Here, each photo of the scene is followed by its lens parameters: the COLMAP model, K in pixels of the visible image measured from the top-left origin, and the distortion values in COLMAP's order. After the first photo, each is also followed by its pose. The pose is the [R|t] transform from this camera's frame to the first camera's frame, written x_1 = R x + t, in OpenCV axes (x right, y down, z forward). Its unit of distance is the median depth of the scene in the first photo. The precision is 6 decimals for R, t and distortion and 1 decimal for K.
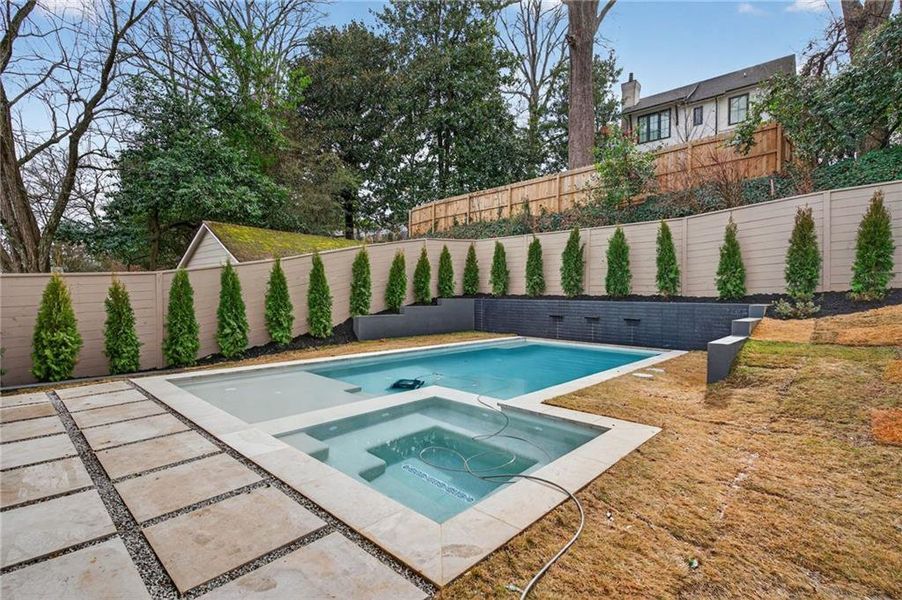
lens RADIAL K [[425.4, 0, 442.3], [0, 425.4, 292.4], [0, 0, 1]] dist [-0.000728, -0.002018]
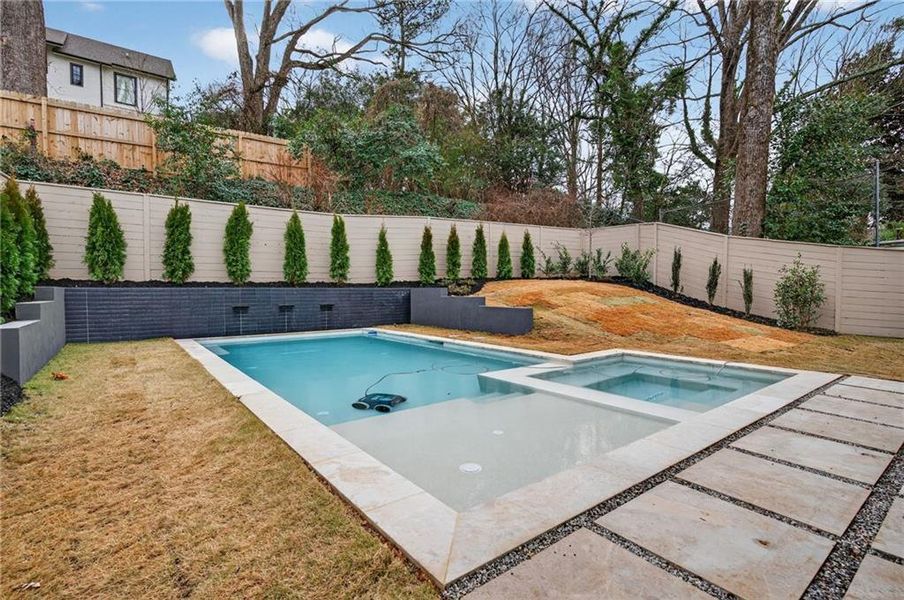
lens RADIAL K [[426.3, 0, 448.8], [0, 426.3, 299.3], [0, 0, 1]] dist [-0.000728, -0.002018]
pose [[0.150988, -0.033440, 0.987970, -0.509183], [-0.001316, 0.999420, 0.034028, 0.012946], [-0.988535, -0.006438, 0.150856, 0.496042]]
